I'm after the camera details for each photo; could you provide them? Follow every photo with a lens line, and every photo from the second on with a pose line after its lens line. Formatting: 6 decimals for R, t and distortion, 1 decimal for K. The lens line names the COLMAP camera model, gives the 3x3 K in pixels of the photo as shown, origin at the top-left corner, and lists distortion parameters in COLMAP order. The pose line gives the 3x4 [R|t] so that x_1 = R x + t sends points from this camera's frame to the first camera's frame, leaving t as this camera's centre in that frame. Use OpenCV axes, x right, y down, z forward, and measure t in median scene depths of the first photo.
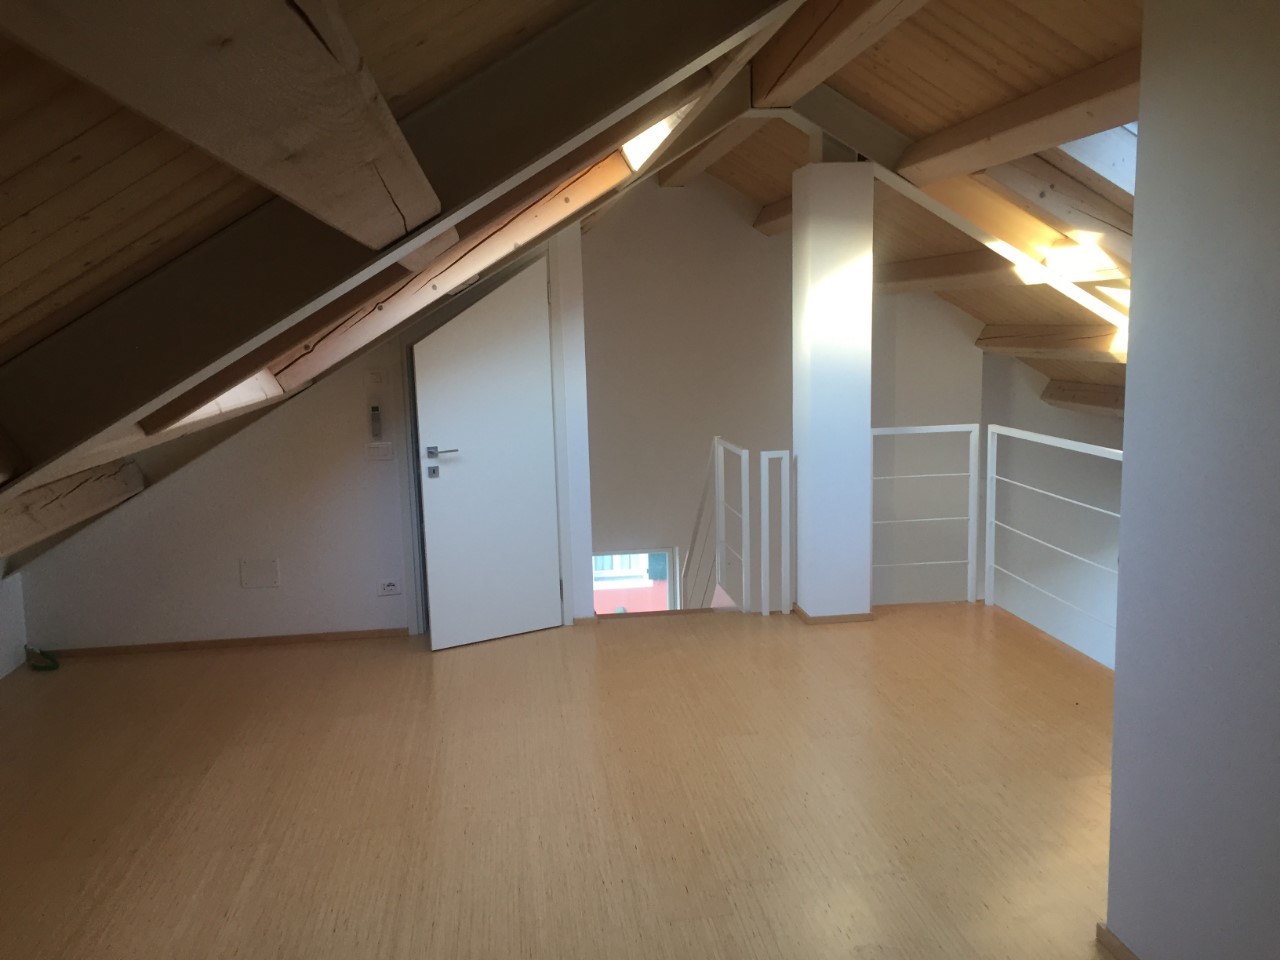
lens RADIAL K [[1083.8, 0, 640.0], [0, 1083.8, 480.0], [0, 0, 1]] dist [0.085662, -0.112901]
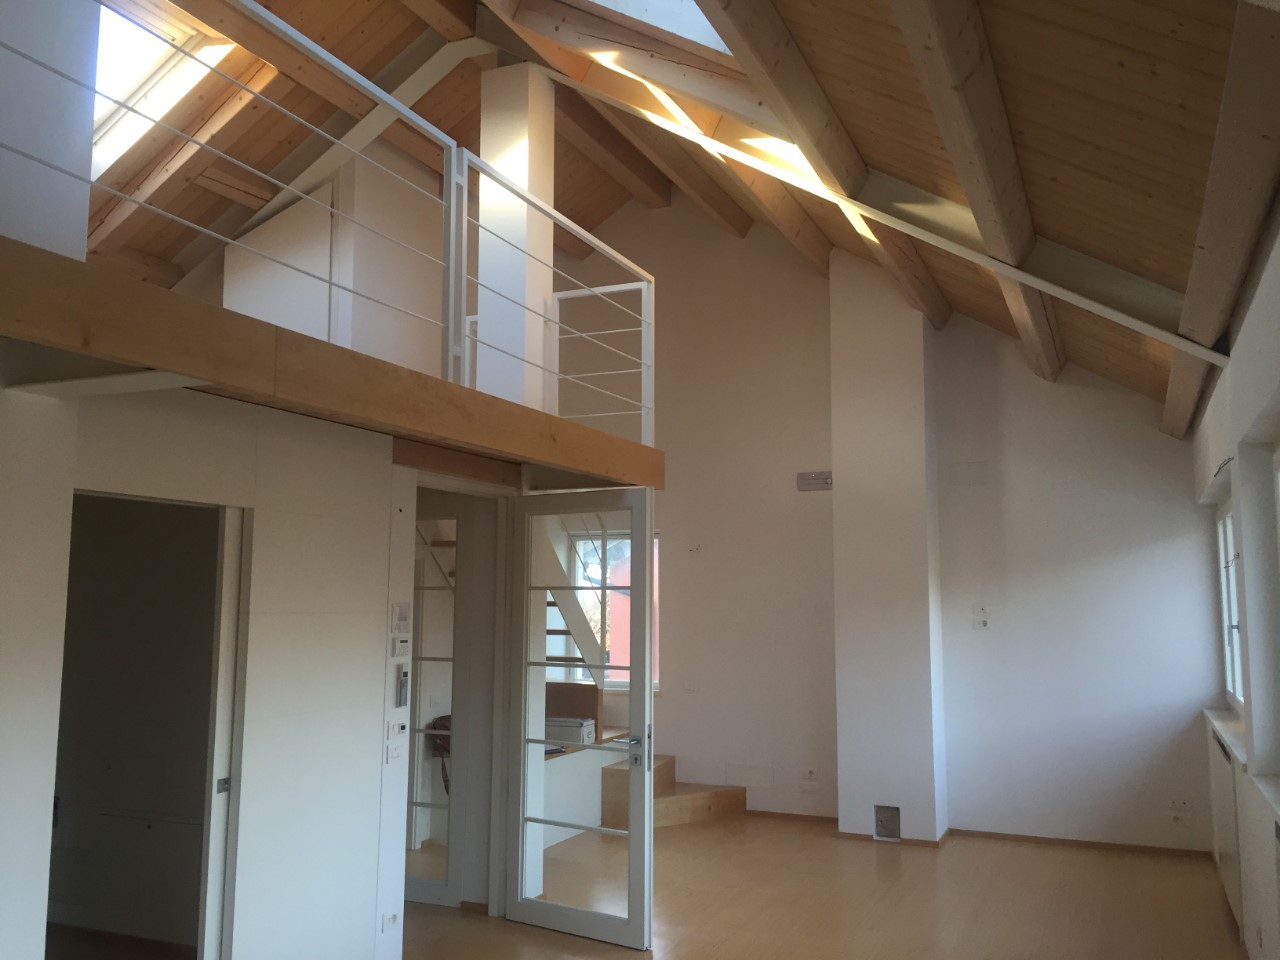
lens RADIAL K [[1083.8, 0, 640.0], [0, 1083.8, 480.0], [0, 0, 1]] dist [0.085662, -0.112901]
pose [[0.855343, -0.019104, -0.517710, 0.992053], [-0.098602, 0.975049, -0.198887, 0.408327], [0.508592, 0.221164, 0.832118, 0.183524]]
